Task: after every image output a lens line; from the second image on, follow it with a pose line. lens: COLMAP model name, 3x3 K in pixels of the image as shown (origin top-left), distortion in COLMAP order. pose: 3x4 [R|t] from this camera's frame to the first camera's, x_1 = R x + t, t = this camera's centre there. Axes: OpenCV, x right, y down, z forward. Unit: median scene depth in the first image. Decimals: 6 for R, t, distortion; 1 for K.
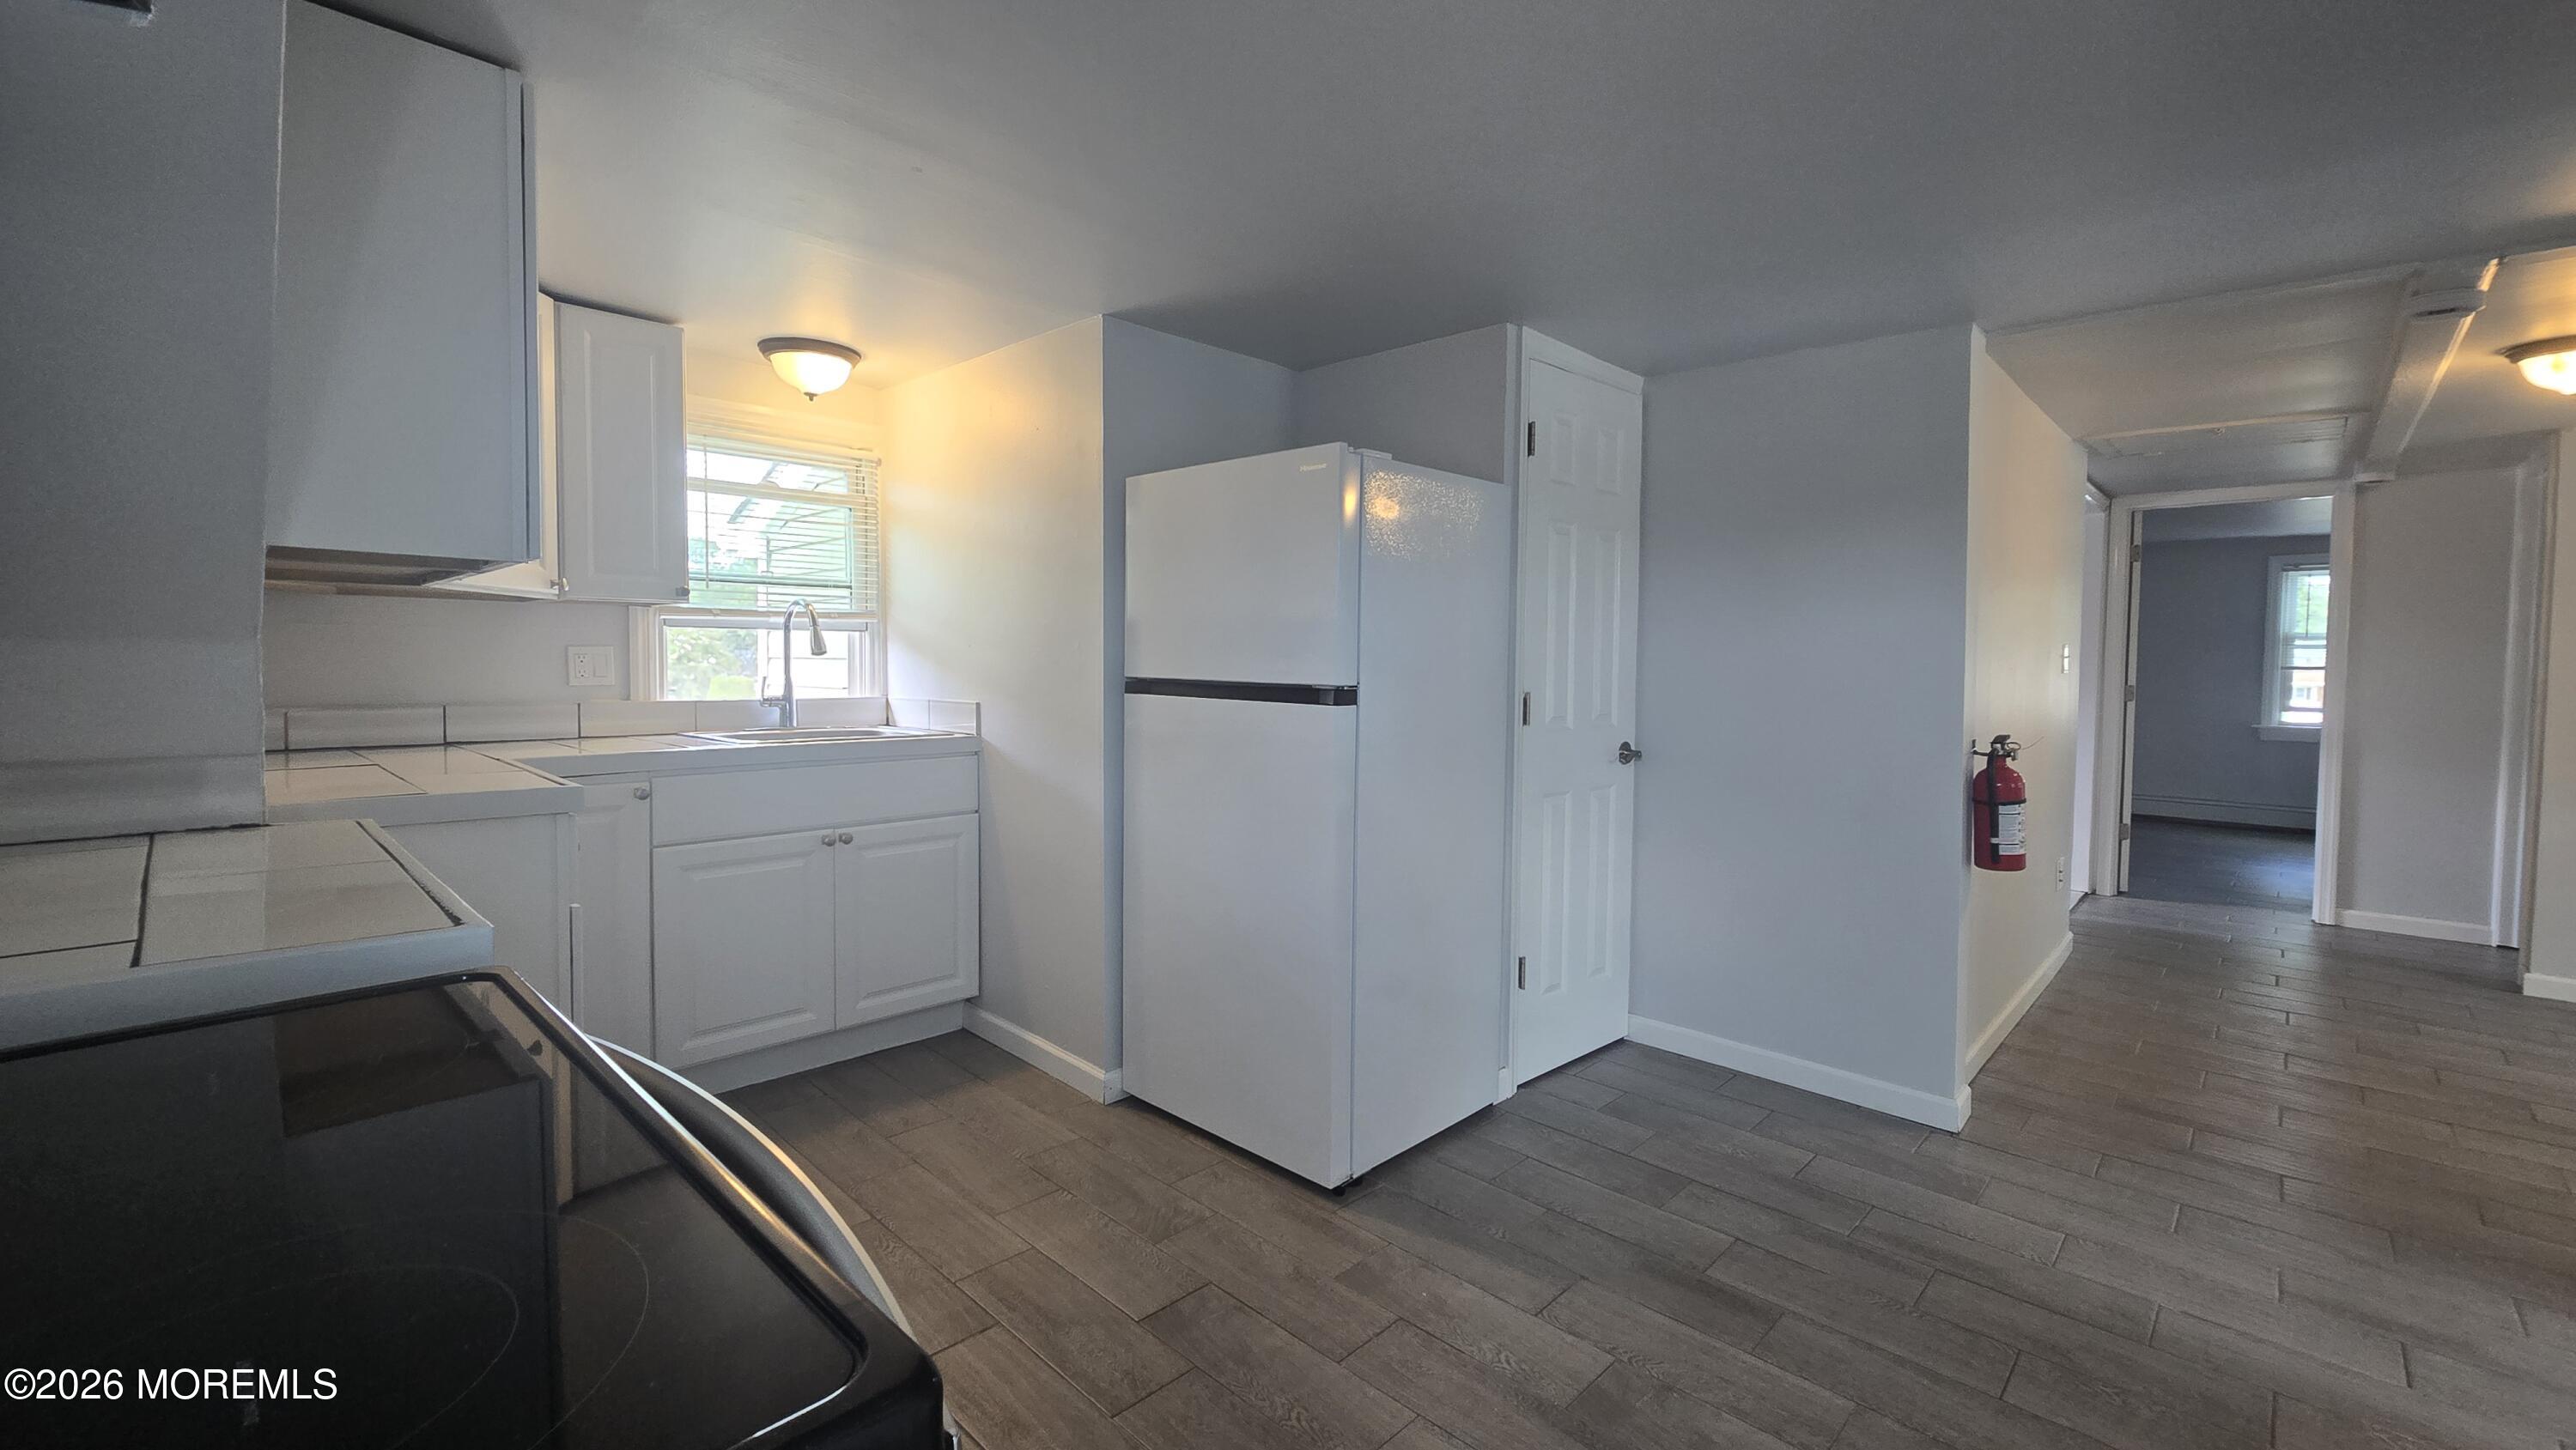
lens RADIAL K [[1057.5, 0, 1281.6], [0, 1057.5, 708.5], [0, 0, 1]] dist [0.002479, -0.000260]
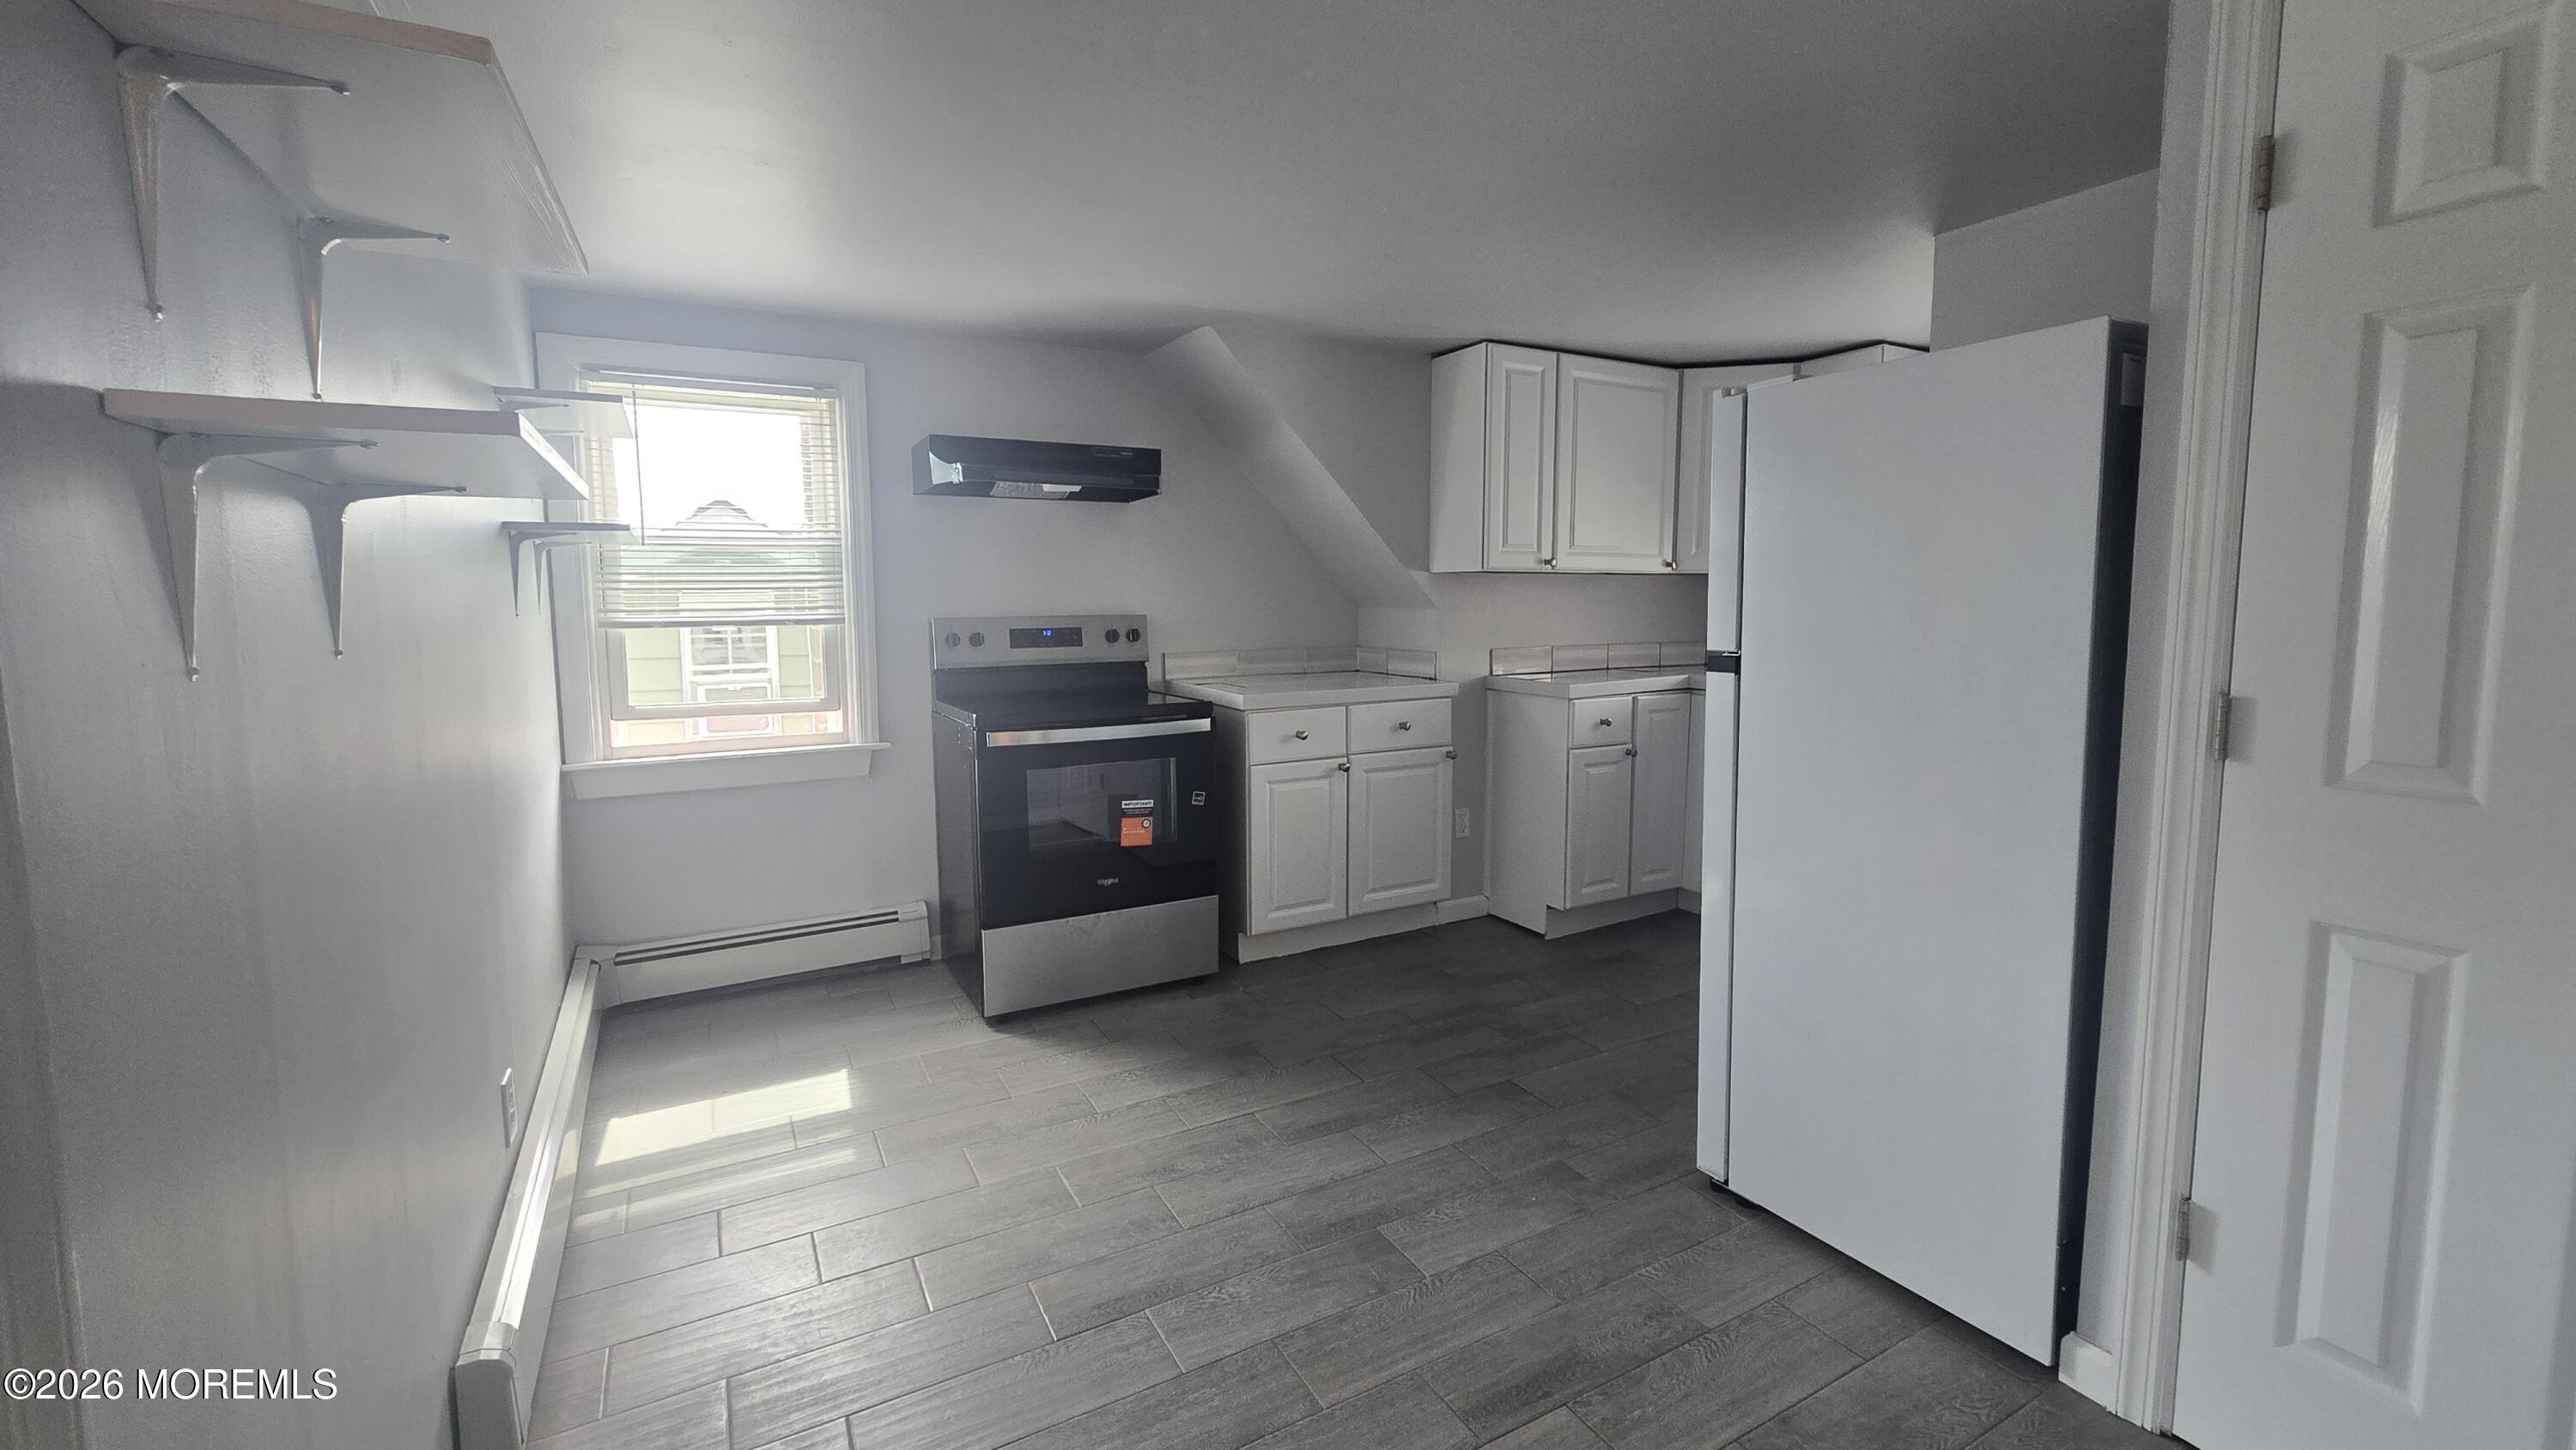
lens RADIAL K [[1057.5, 0, 1287.4], [0, 1057.5, 712.6], [0, 0, 1]] dist [0.002479, -0.000260]
pose [[-0.290692, 0.097019, -0.951885, 0.804264], [-0.041368, 0.992641, 0.113806, -0.043599], [0.955922, 0.072461, -0.284540, 0.684633]]
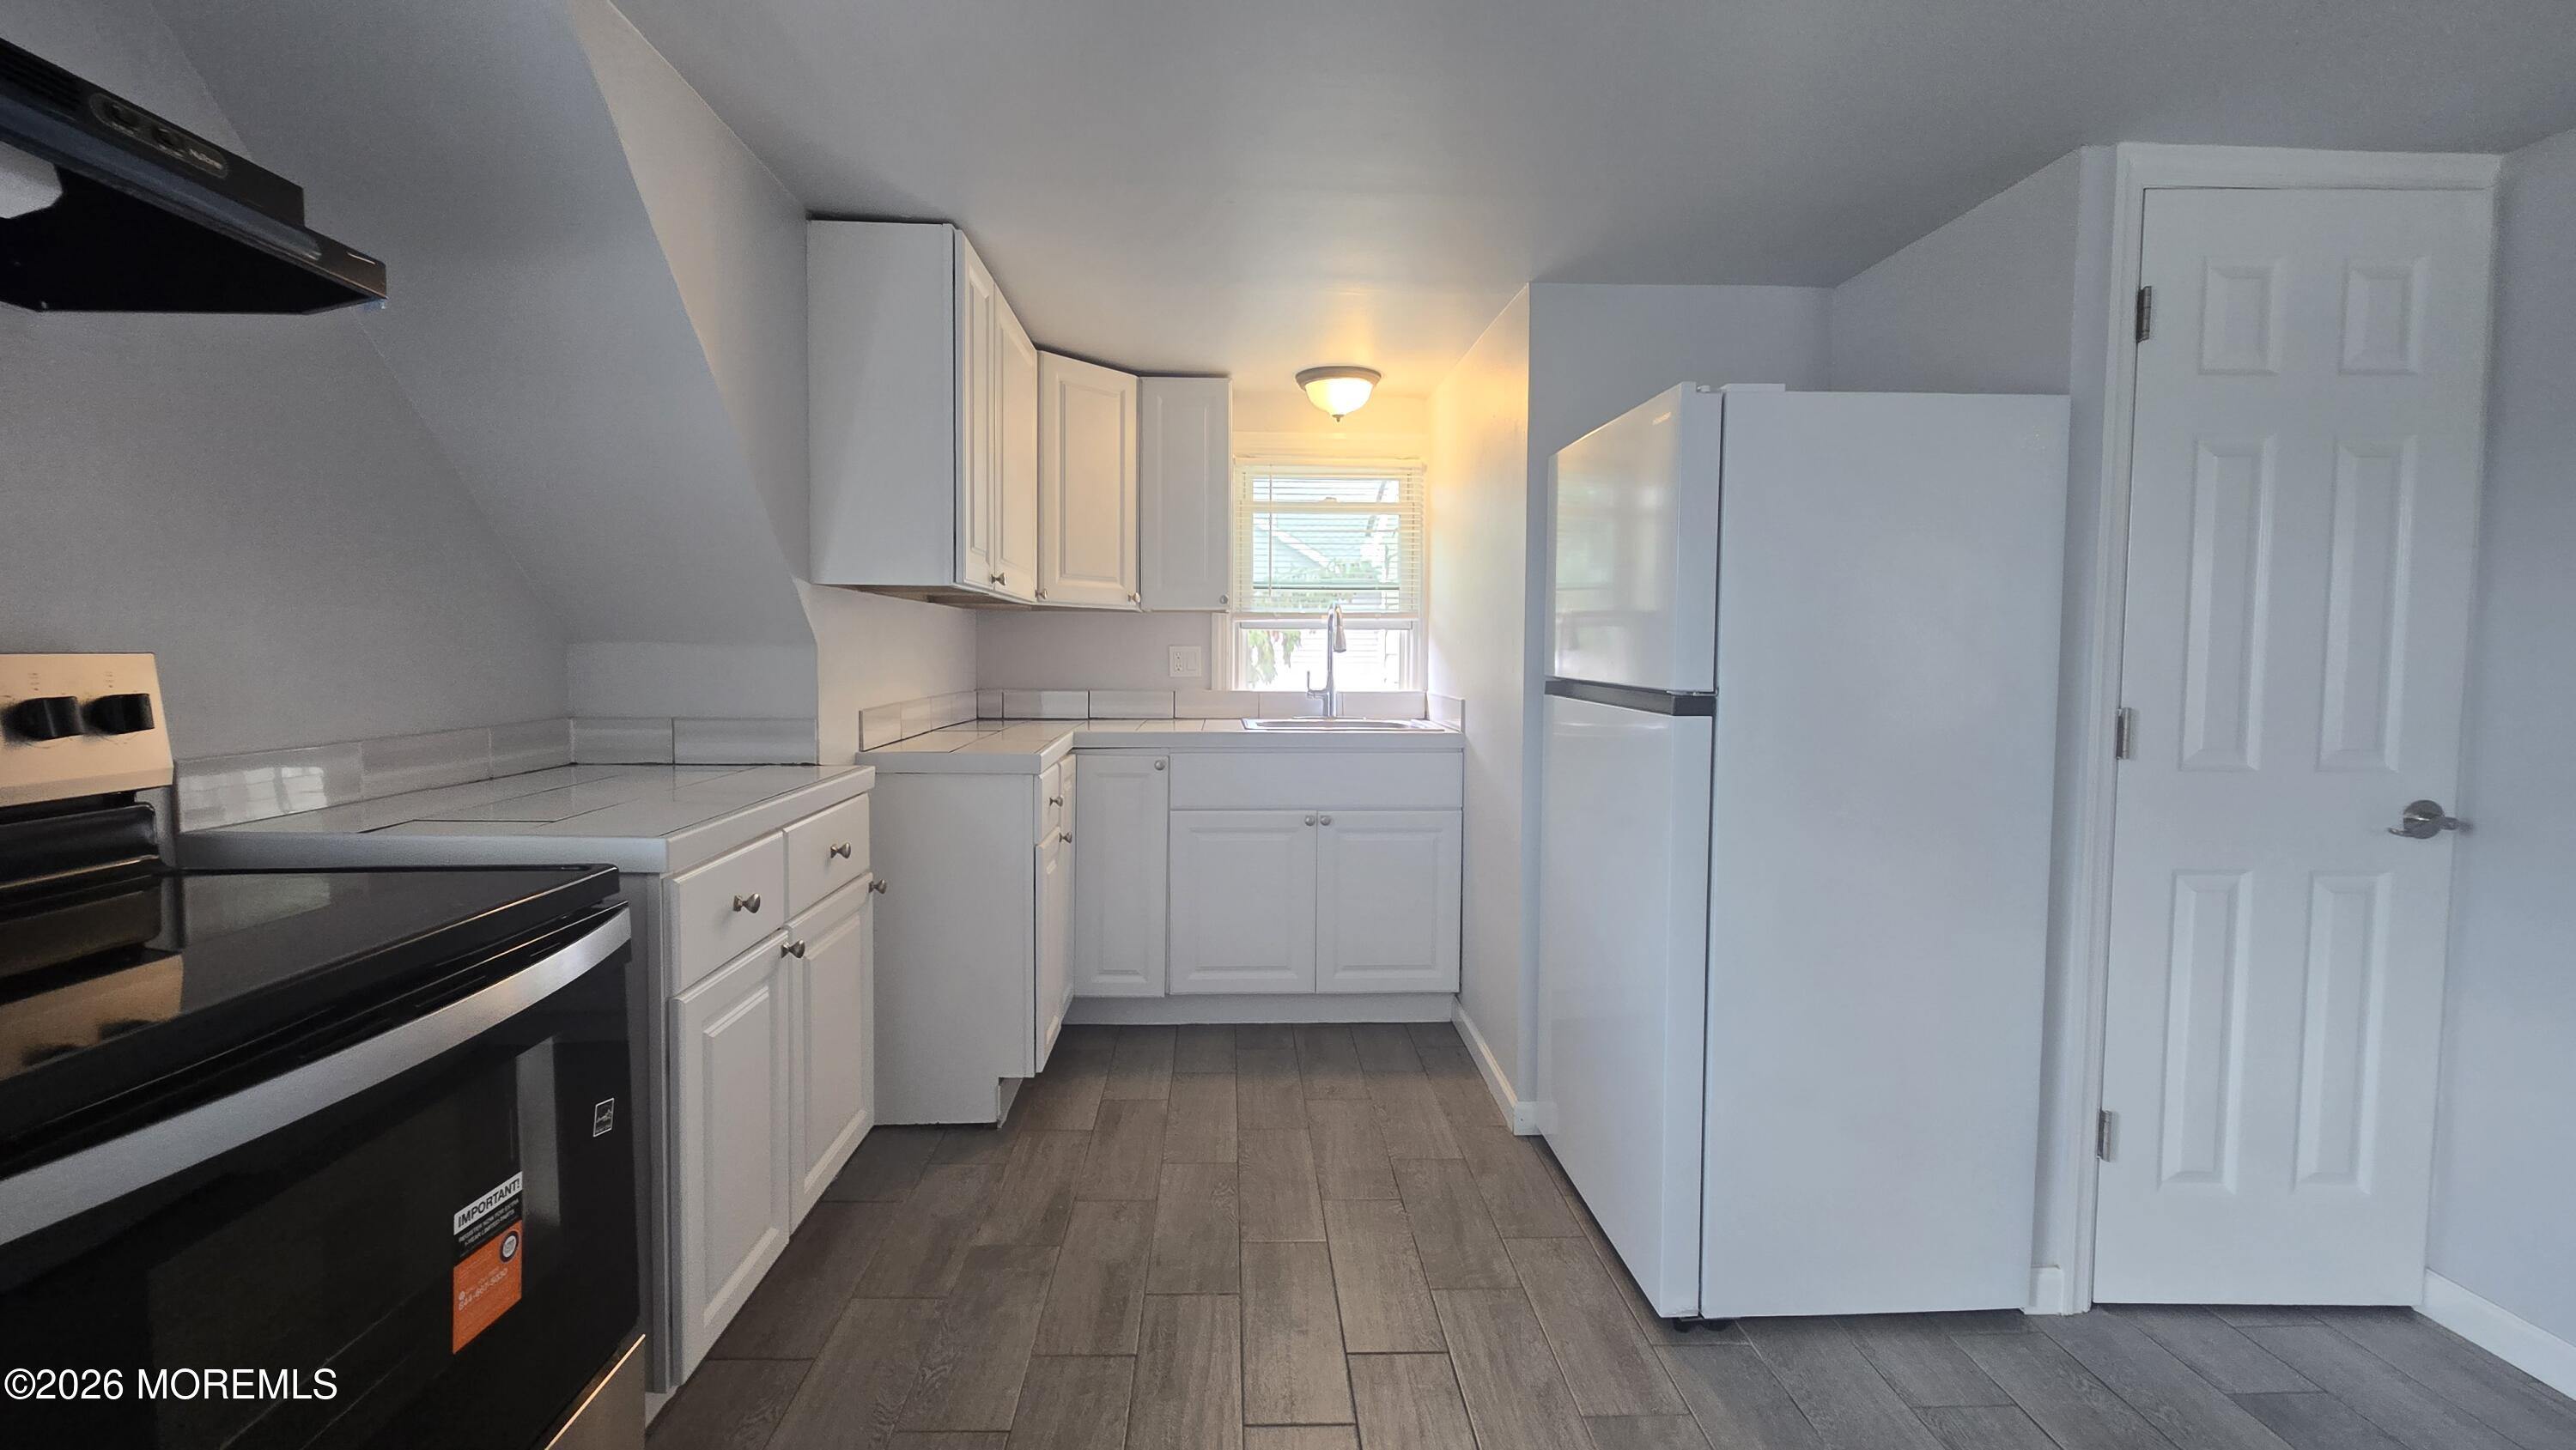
lens RADIAL K [[1057.5, 0, 1276.9], [0, 1057.5, 708.1], [0, 0, 1]] dist [0.002479, -0.000260]
pose [[0.729566, 0.034451, -0.683043, 0.282746], [-0.031983, 0.999356, 0.016244, -0.008746], [0.683163, 0.009995, 0.730198, 0.161477]]
